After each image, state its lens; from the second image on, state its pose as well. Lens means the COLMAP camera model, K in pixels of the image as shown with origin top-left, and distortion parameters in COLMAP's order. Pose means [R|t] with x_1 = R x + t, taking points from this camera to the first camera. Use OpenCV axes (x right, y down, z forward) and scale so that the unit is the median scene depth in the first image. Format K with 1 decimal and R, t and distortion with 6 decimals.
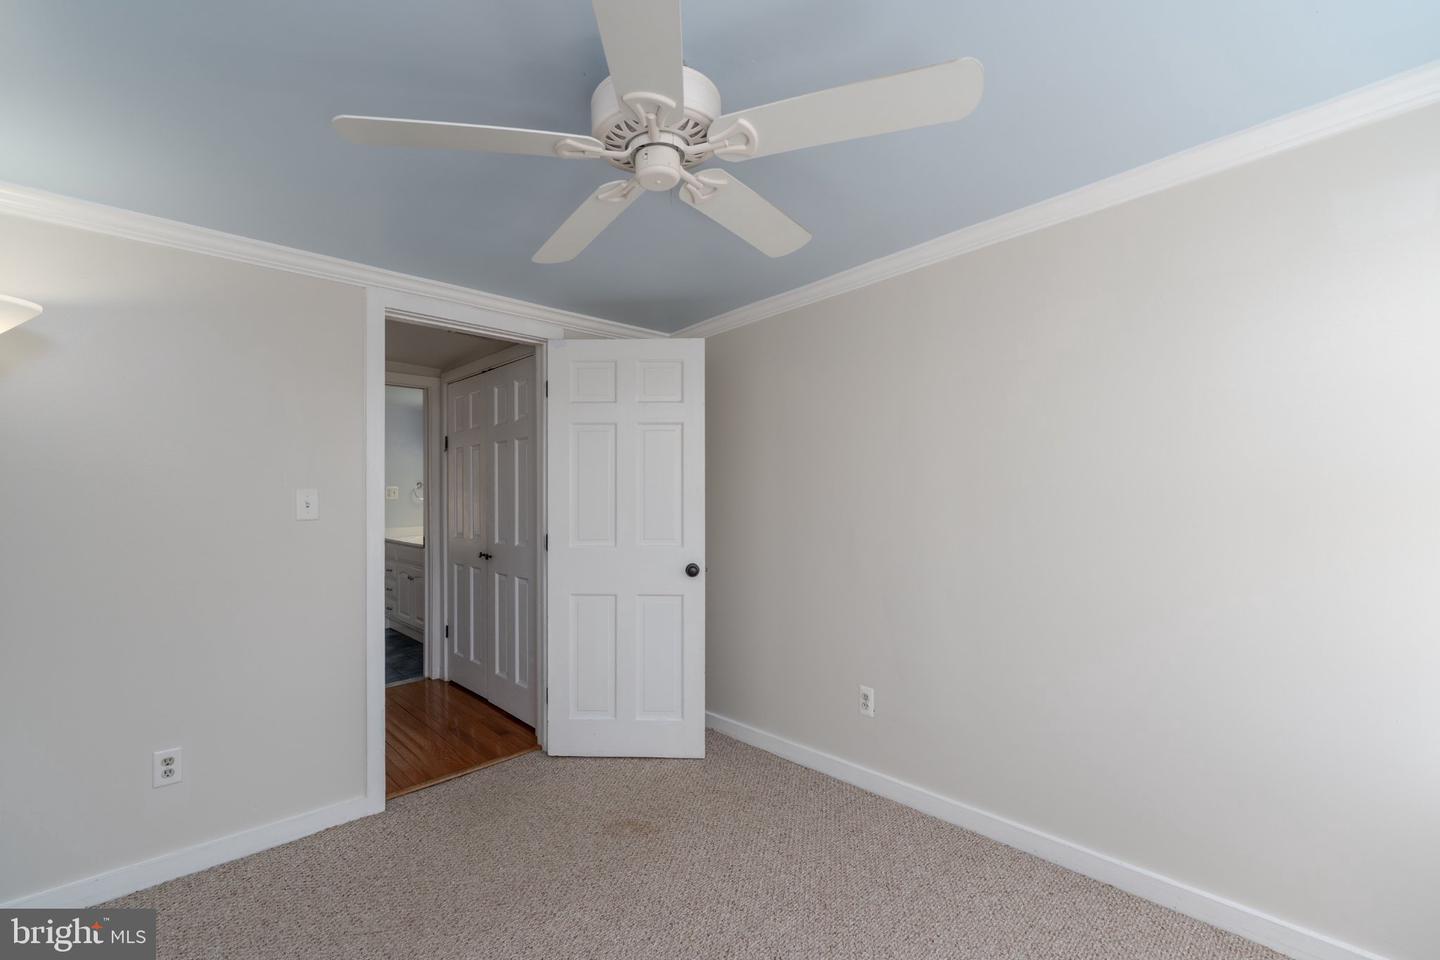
lens RADIAL K [[571.3, 0, 719.0], [0, 571.3, 497.1], [0, 0, 1]] dist [-0.000444, -0.000117]
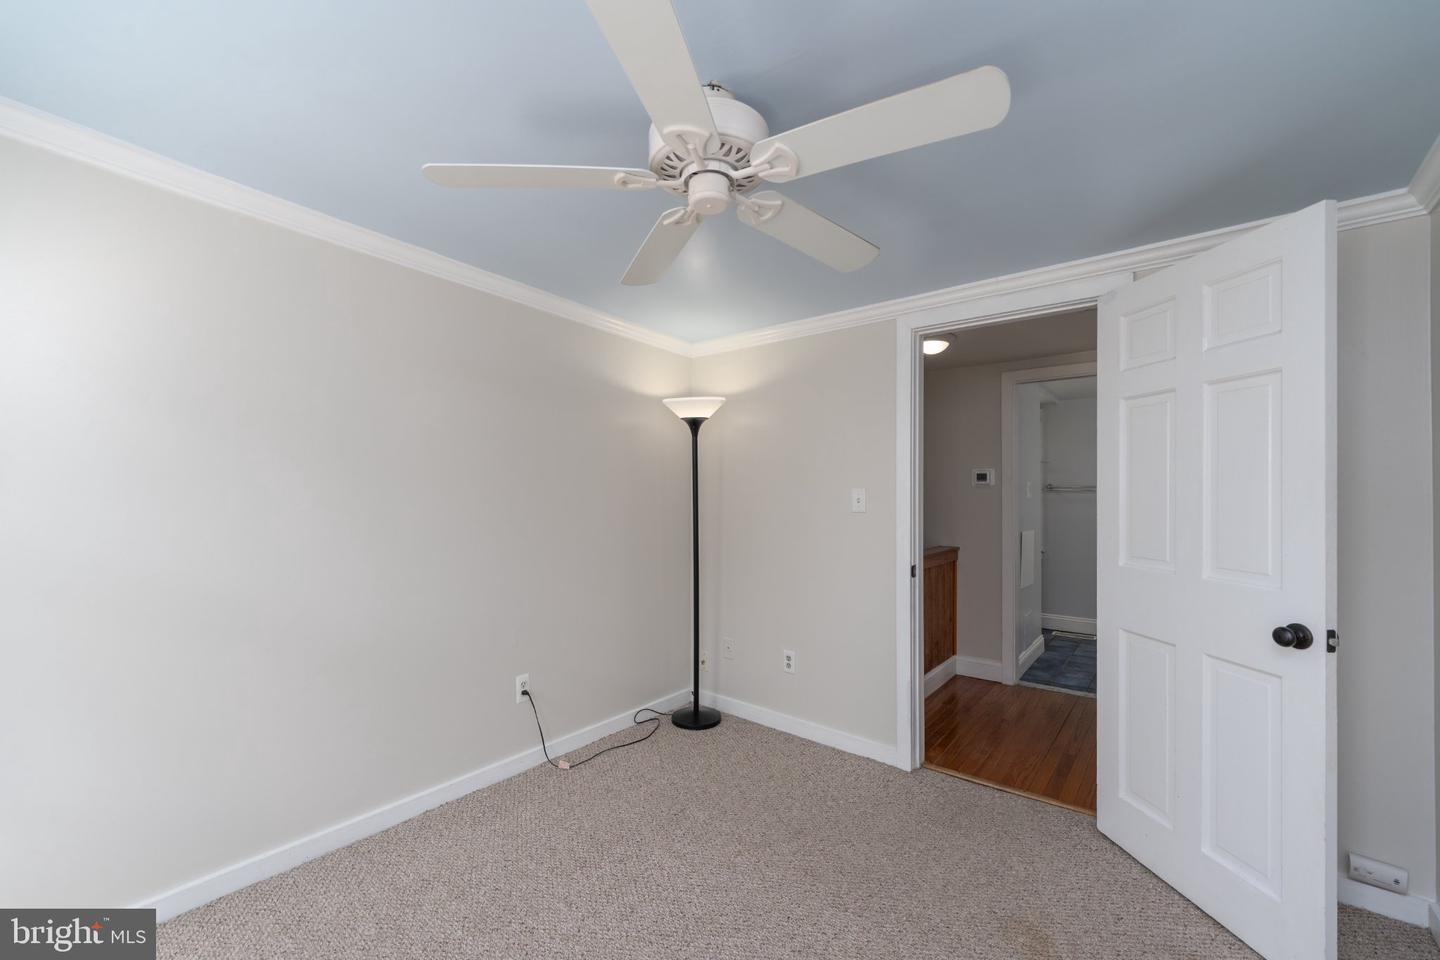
lens RADIAL K [[588.9, 0, 721.2], [0, 588.9, 483.9], [0, 0, 1]] dist [-0.000241, -0.000315]
pose [[0.145464, -0.006288, -0.989344, 0.453524], [-0.006297, 0.999954, -0.007281, -0.010362], [0.989344, 0.007289, 0.145418, 0.395649]]
